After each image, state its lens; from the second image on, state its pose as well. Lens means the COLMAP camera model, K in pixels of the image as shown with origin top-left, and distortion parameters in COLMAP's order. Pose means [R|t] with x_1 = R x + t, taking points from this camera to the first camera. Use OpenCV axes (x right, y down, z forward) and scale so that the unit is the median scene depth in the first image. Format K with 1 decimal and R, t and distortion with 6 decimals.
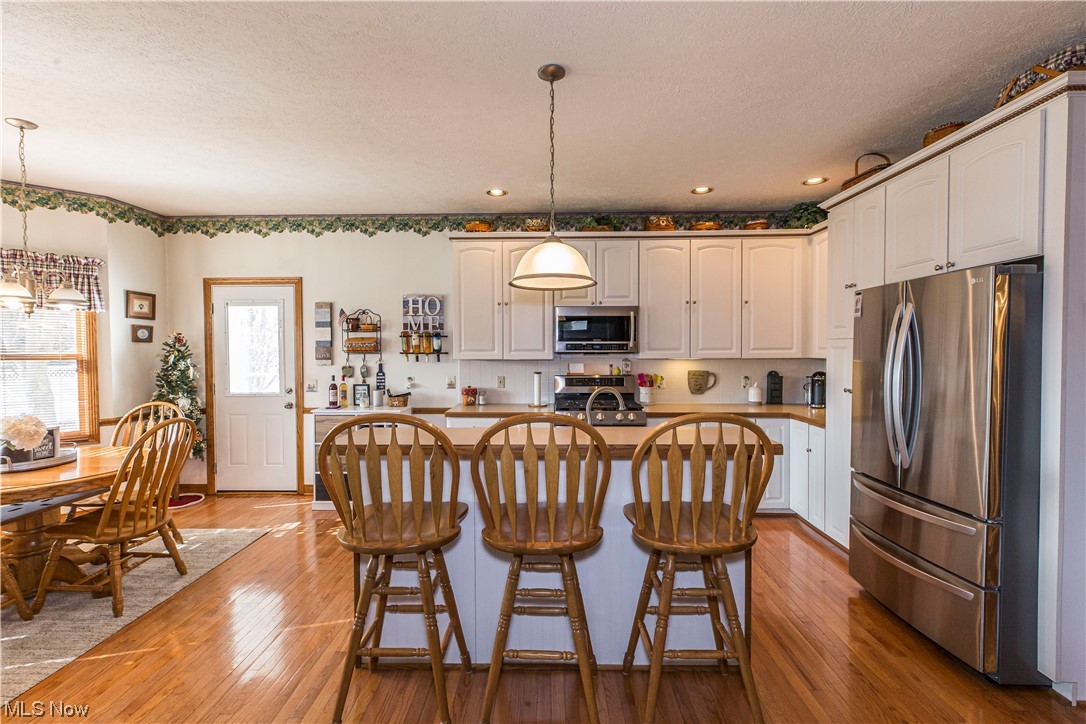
lens RADIAL K [[492.1, 0, 530.4], [0, 492.1, 356.5], [0, 0, 1]] dist [0.009152, -0.001942]
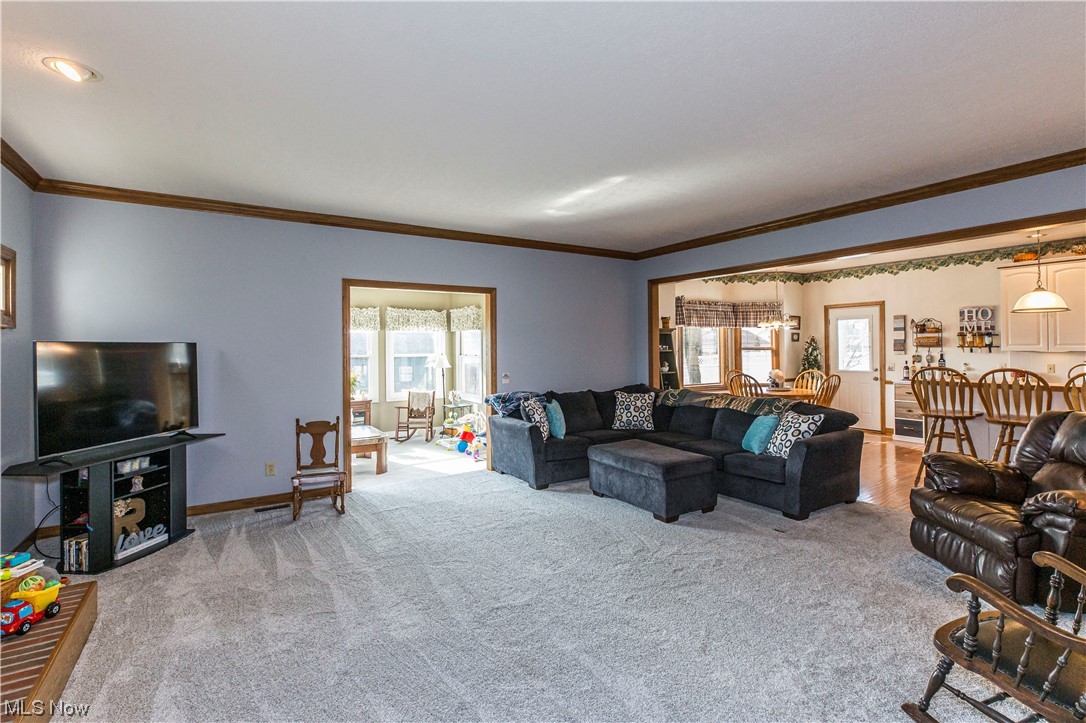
lens RADIAL K [[492.1, 0, 572.7], [0, 492.1, 344.4], [0, 0, 1]] dist [0.009152, -0.001942]
pose [[0.583752, -0.005898, -0.811911, 0.270948], [-0.006467, 0.999908, -0.011913, 0.011376], [0.811906, 0.012205, 0.583660, -0.818640]]
